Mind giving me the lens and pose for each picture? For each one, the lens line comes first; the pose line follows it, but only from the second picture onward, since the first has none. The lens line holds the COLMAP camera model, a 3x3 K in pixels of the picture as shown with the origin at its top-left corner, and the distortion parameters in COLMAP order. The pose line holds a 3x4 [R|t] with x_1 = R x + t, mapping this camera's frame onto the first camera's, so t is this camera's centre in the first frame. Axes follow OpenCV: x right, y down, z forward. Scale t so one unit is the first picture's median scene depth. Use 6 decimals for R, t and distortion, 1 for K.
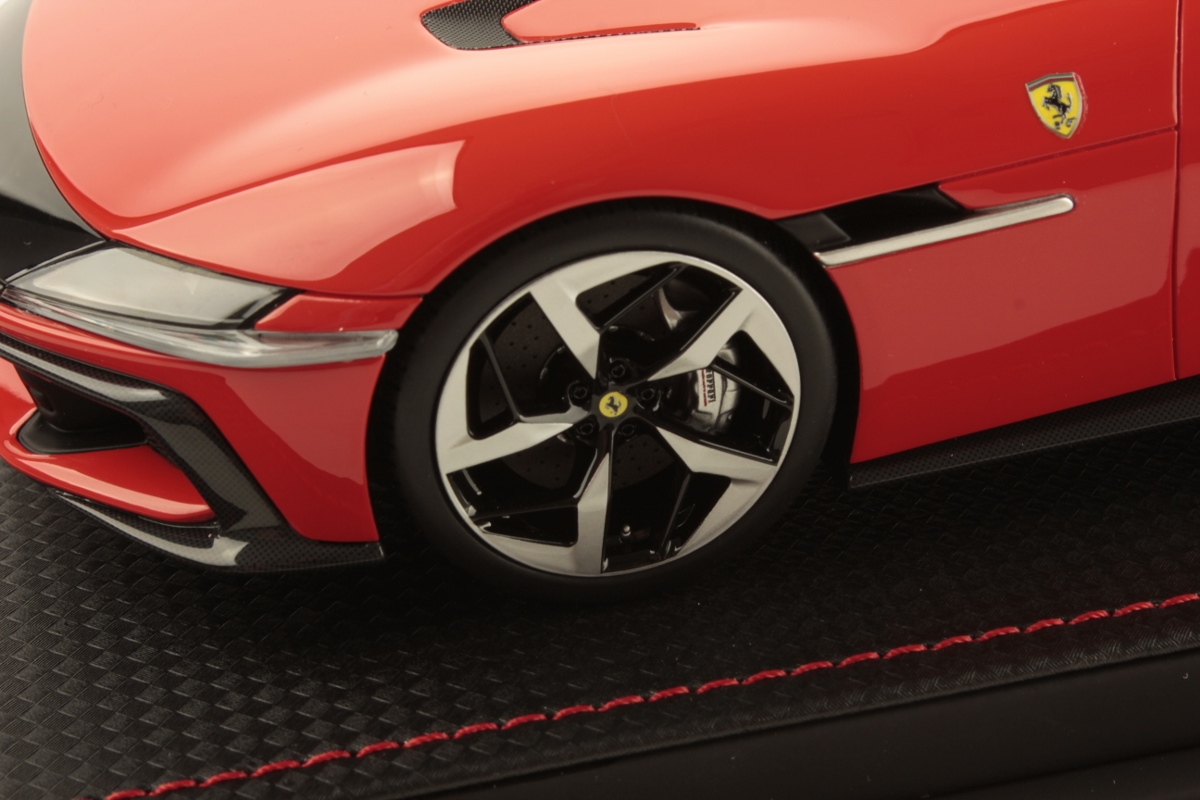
lens RADIAL K [[2518.7, 0, 600.3], [0, 2518.7, 339.1], [0, 0, 1]] dist [0.015809, 0.235047]
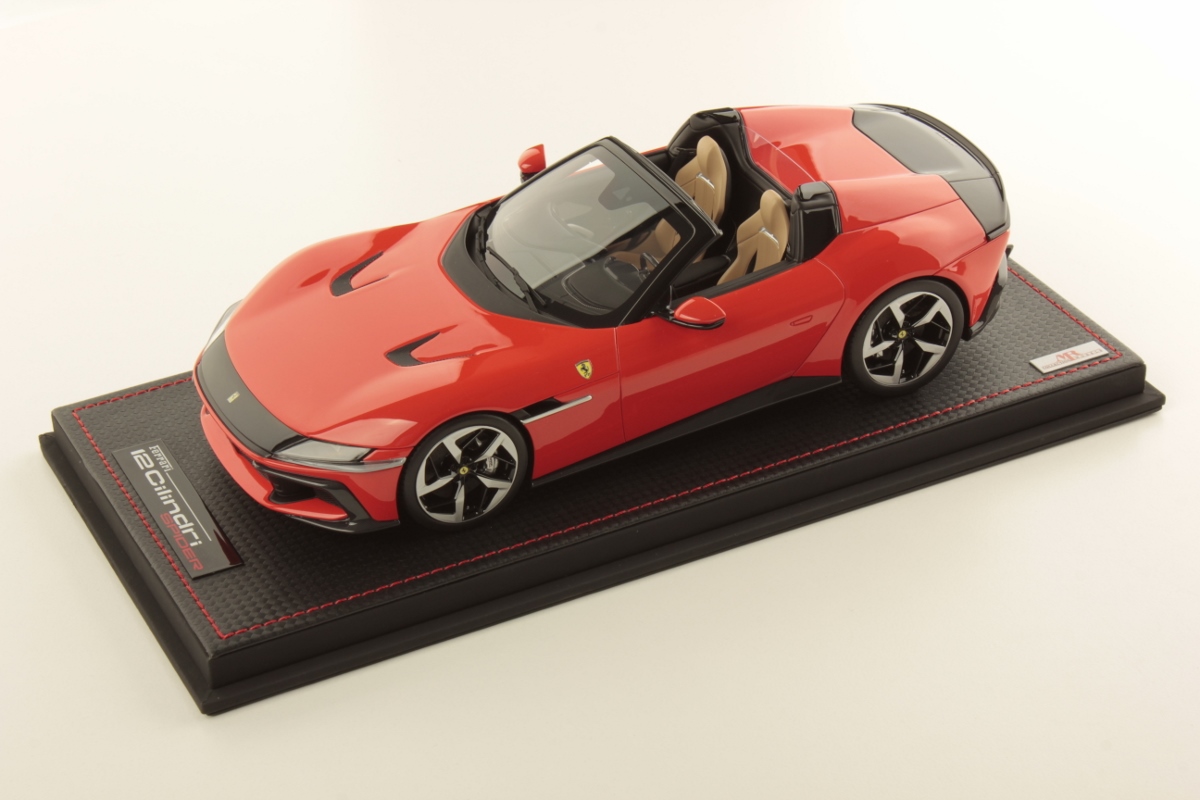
lens RADIAL K [[3067.6, 0, 600.0], [0, 3067.6, 400.0], [0, 0, 1]] dist [0.014626, 0.006783]
pose [[0.972766, -0.106761, 0.205739, -0.654211], [0.097166, 0.993679, 0.056219, -0.281514], [-0.210440, -0.034697, 0.976991, -3.049266]]
